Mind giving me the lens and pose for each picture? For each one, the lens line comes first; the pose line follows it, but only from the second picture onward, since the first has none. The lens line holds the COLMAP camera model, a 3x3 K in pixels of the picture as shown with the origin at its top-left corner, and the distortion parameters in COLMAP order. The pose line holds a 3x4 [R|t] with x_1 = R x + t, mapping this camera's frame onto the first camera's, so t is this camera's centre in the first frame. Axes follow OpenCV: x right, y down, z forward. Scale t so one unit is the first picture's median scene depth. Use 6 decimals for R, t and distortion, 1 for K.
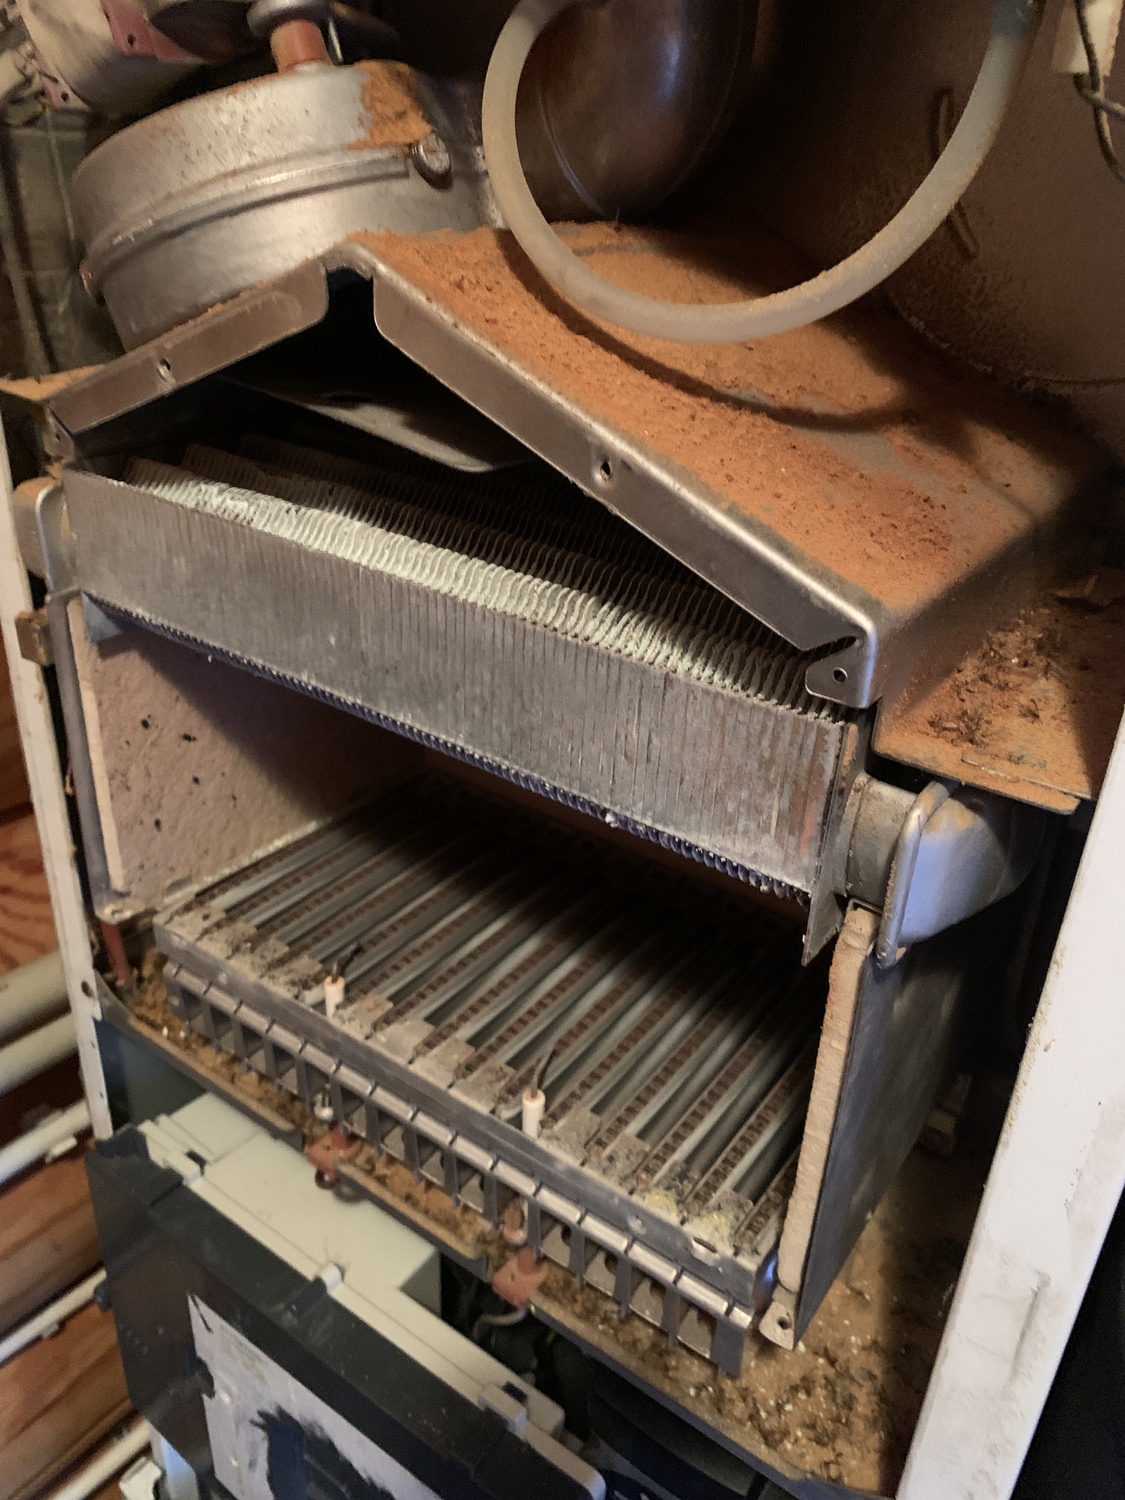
lens RADIAL K [[1190.1, 0, 562.5], [0, 1190.1, 750.0], [0, 0, 1]] dist [-0.014536, -0.004909]
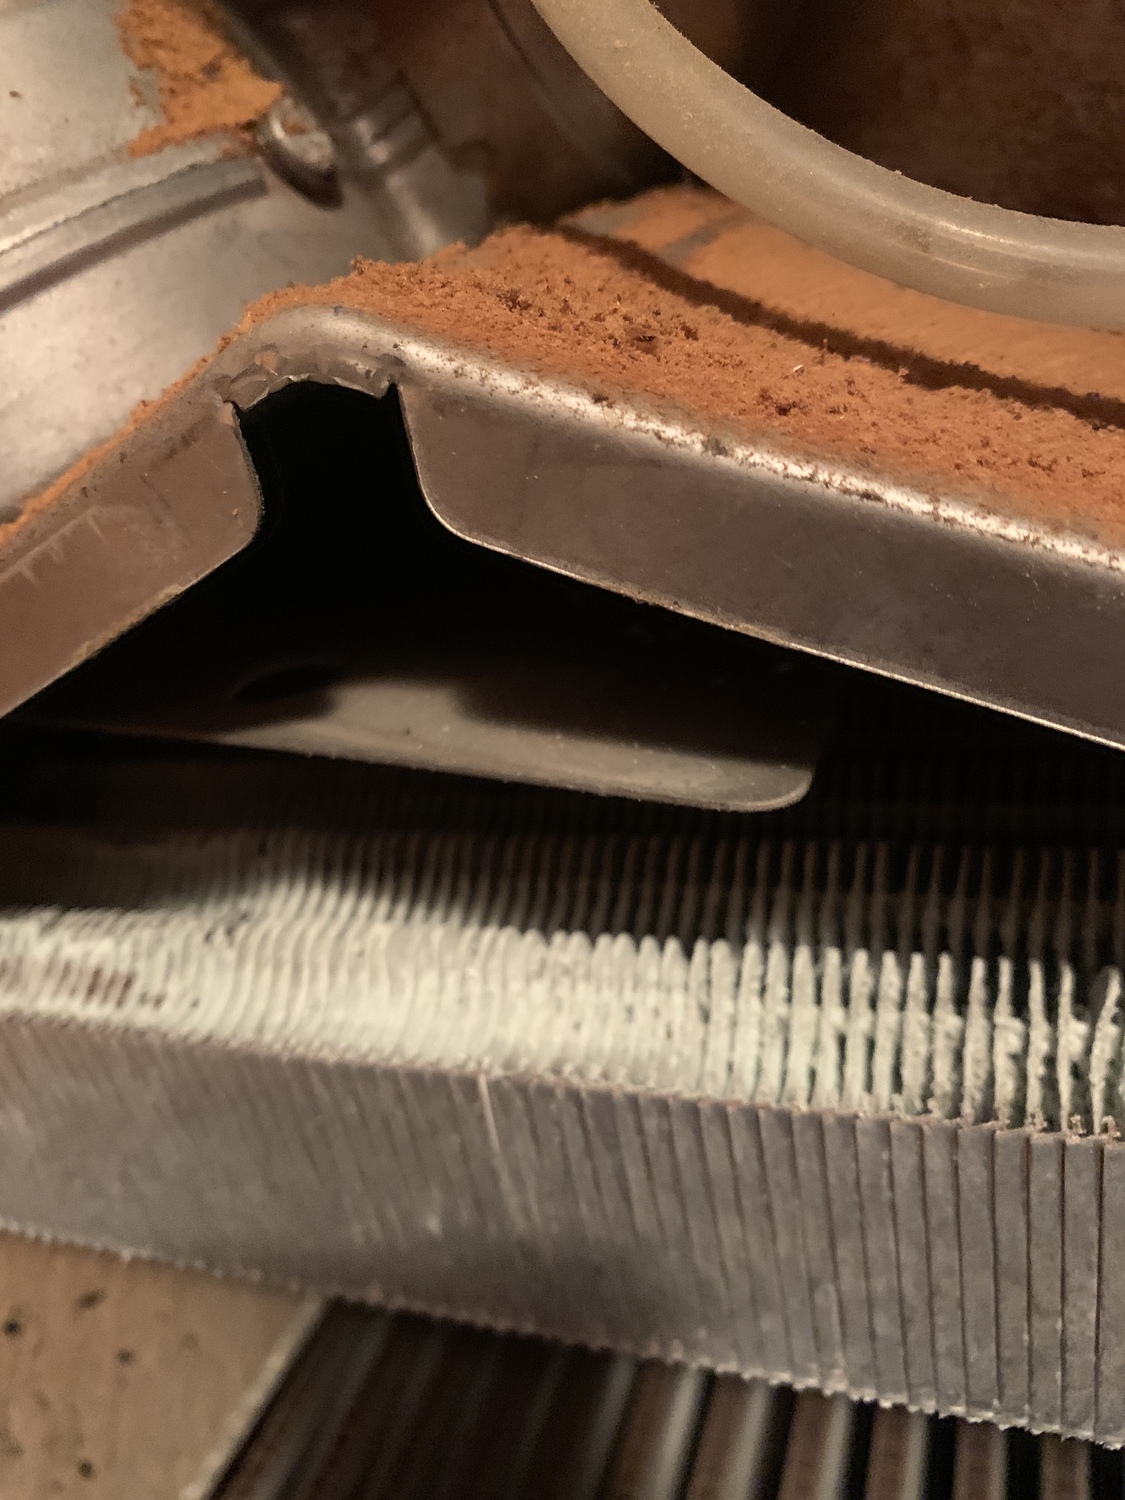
lens RADIAL K [[1283.3, 0, 562.5], [0, 1283.3, 750.0], [0, 0, 1]] dist [-0.024111, -0.008532]
pose [[0.937665, -0.315985, 0.144698, -0.165272], [0.326656, 0.943453, -0.056510, -0.216419], [-0.118659, 0.100254, 0.987861, 0.526973]]
